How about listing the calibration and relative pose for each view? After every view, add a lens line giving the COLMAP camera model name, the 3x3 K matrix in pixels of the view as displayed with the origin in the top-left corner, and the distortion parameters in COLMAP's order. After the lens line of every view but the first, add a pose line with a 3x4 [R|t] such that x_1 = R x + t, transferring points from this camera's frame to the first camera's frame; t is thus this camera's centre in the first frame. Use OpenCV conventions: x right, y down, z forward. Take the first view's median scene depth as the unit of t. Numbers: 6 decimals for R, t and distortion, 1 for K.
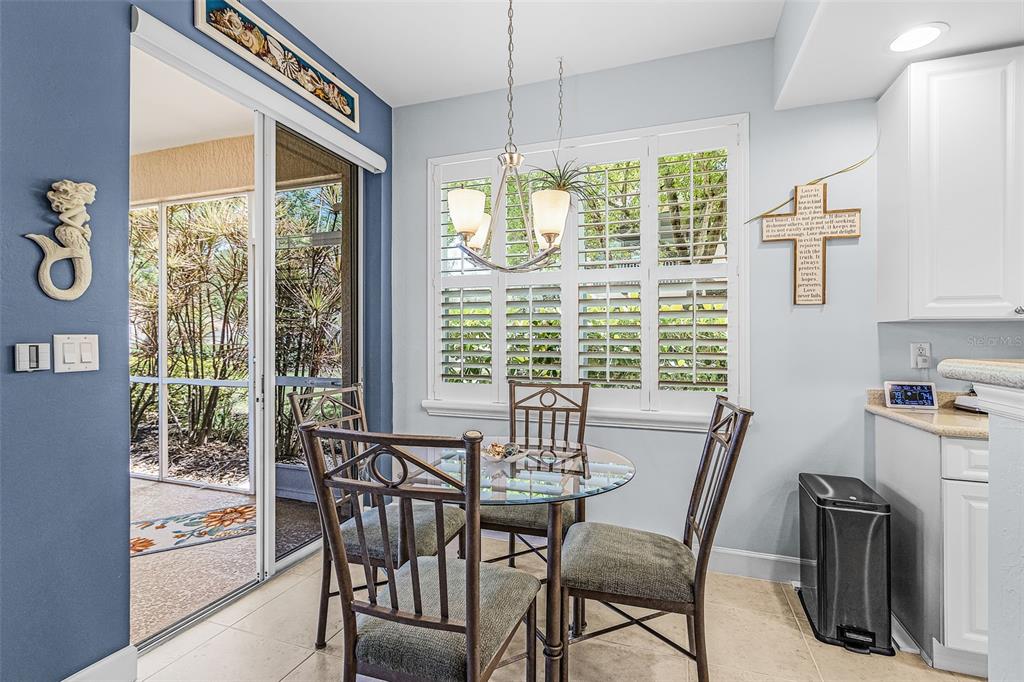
lens RADIAL K [[478.0, 0, 503.4], [0, 478.0, 337.6], [0, 0, 1]] dist [0.001700, -0.000091]
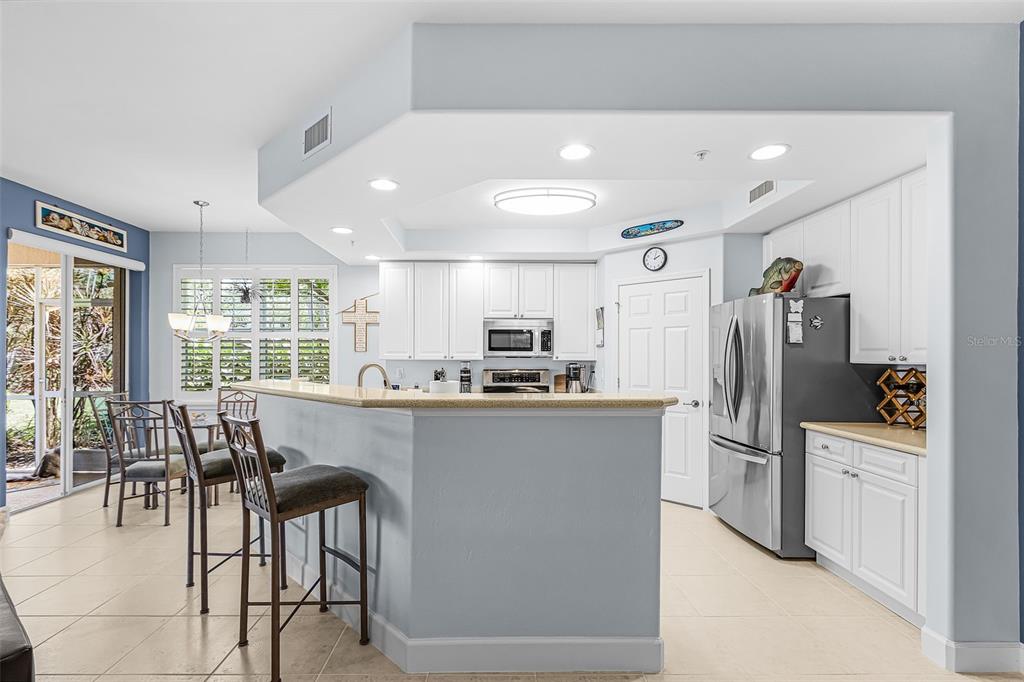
lens RADIAL K [[488.5, 0, 505.5], [0, 488.5, 347.5], [0, 0, 1]] dist [-0.005108, -0.001517]
pose [[0.931263, 0.000771, 0.364347, 0.430965], [0.003688, 0.999927, -0.011544, -0.057502], [-0.364329, 0.012094, 0.931192, -1.462997]]
